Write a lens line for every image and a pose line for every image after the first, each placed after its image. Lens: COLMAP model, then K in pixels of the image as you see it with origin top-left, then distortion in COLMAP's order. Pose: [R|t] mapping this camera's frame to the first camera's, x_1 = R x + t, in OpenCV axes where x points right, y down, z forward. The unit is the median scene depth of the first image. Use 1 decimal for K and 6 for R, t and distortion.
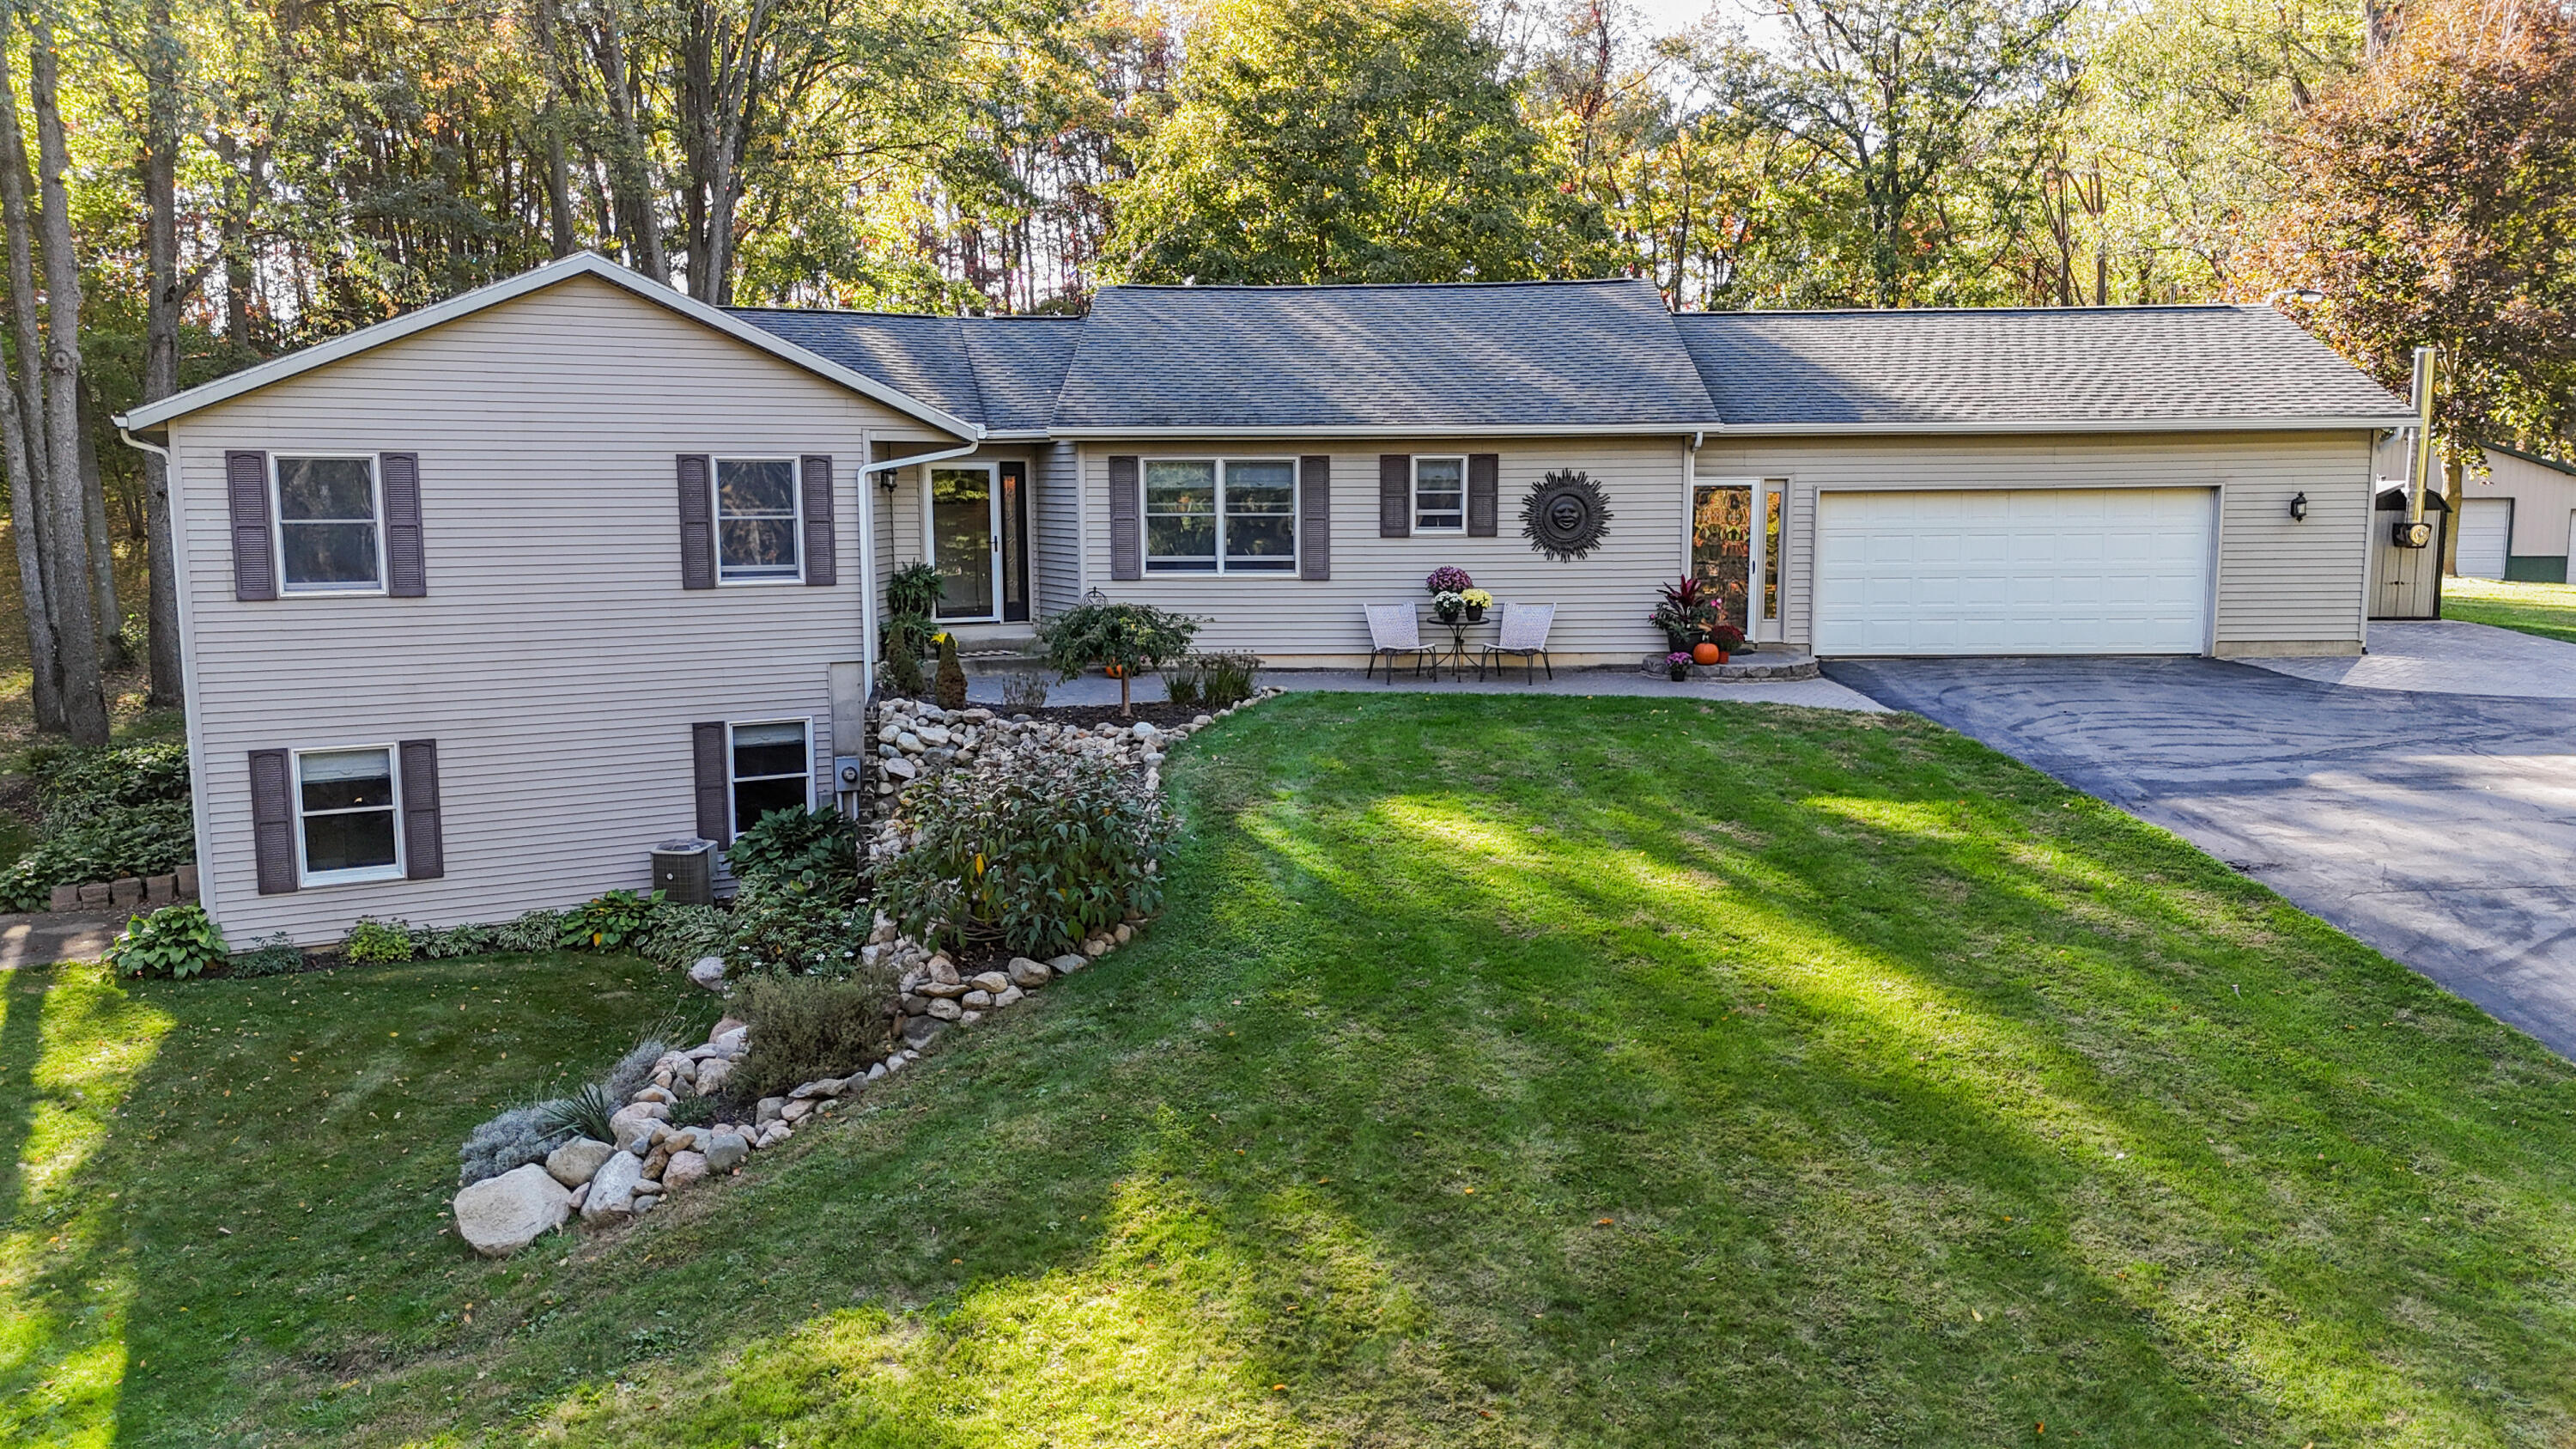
lens RADIAL K [[1880.7, 0, 1288.3], [0, 1880.7, 735.4], [0, 0, 1]] dist [0.068013, -0.042365]
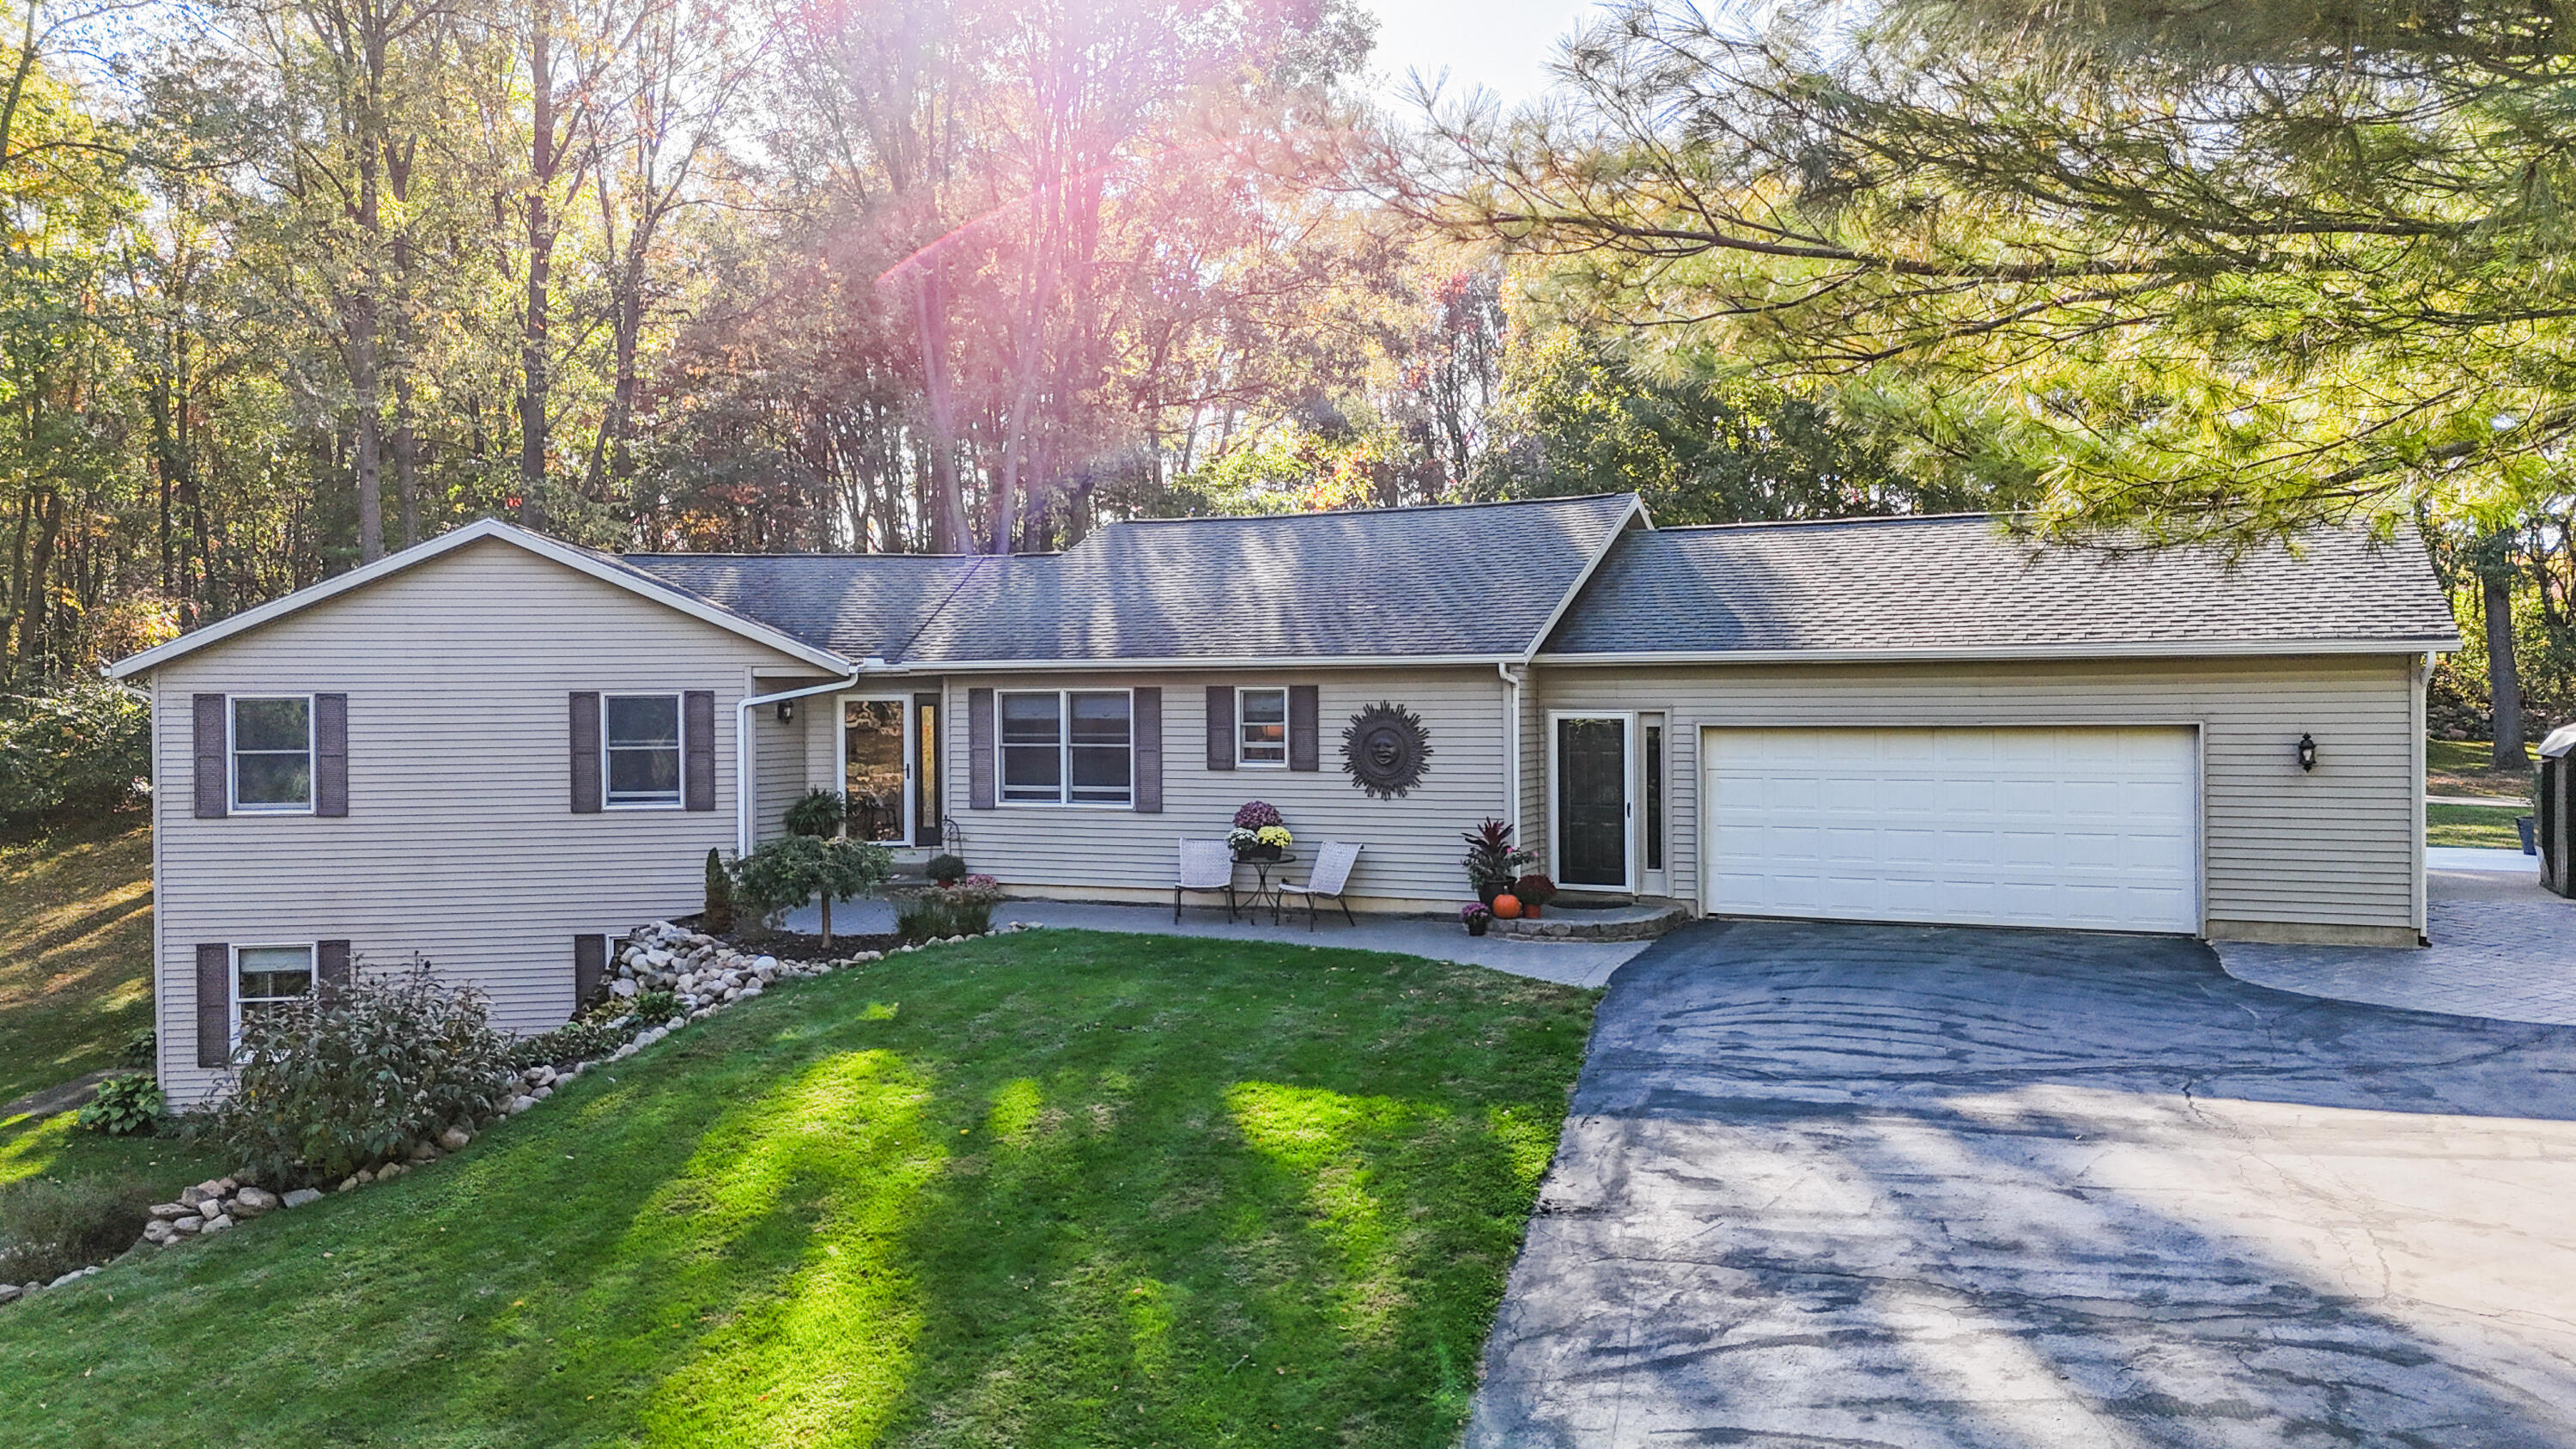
lens RADIAL K [[1880.7, 0, 1271.9], [0, 1880.7, 724.1], [0, 0, 1]] dist [0.068013, -0.042365]
pose [[0.925982, 0.004209, -0.377543, 0.447910], [-0.046852, 0.993490, -0.103836, -0.030333], [0.374649, 0.113839, 0.920152, 0.121355]]
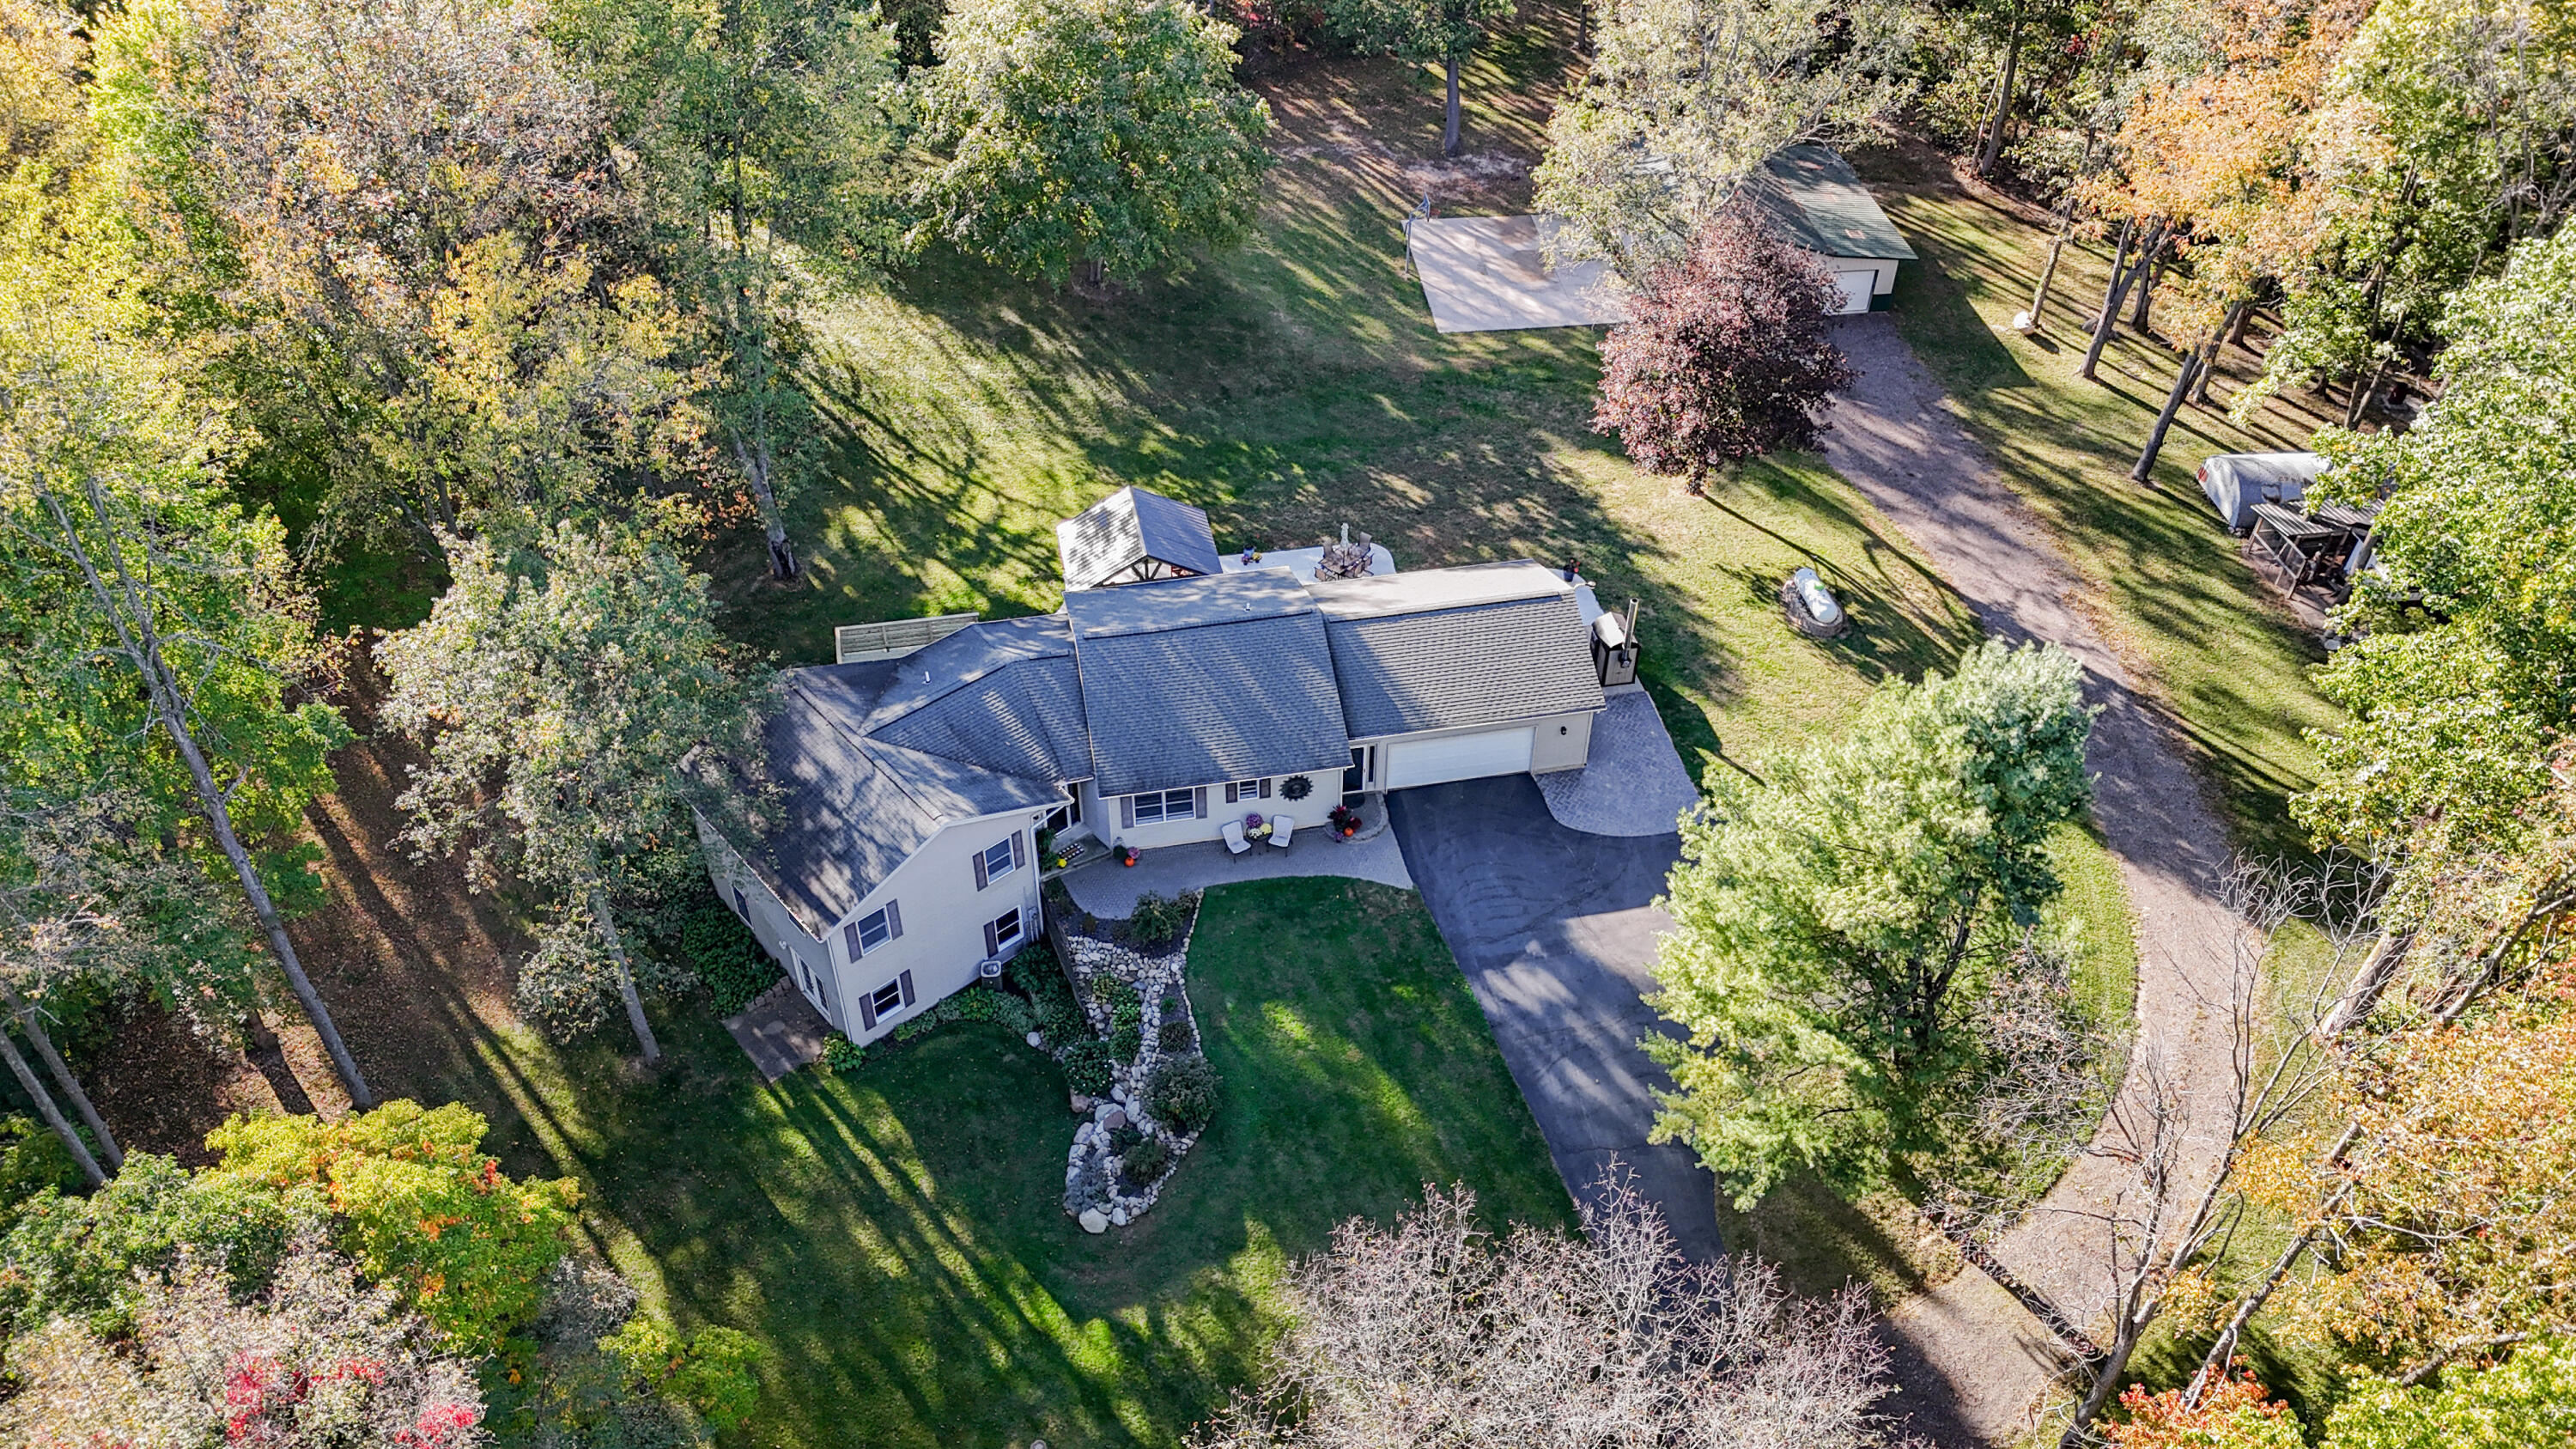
lens RADIAL K [[1880.7, 0, 1312.5], [0, 1880.7, 721.6], [0, 0, 1]] dist [0.068013, -0.042365]
pose [[0.974432, -0.136843, 0.178203, -0.281699], [0.013429, 0.827184, 0.561771, -1.656196], [-0.224281, -0.545014, 0.807872, -1.056258]]
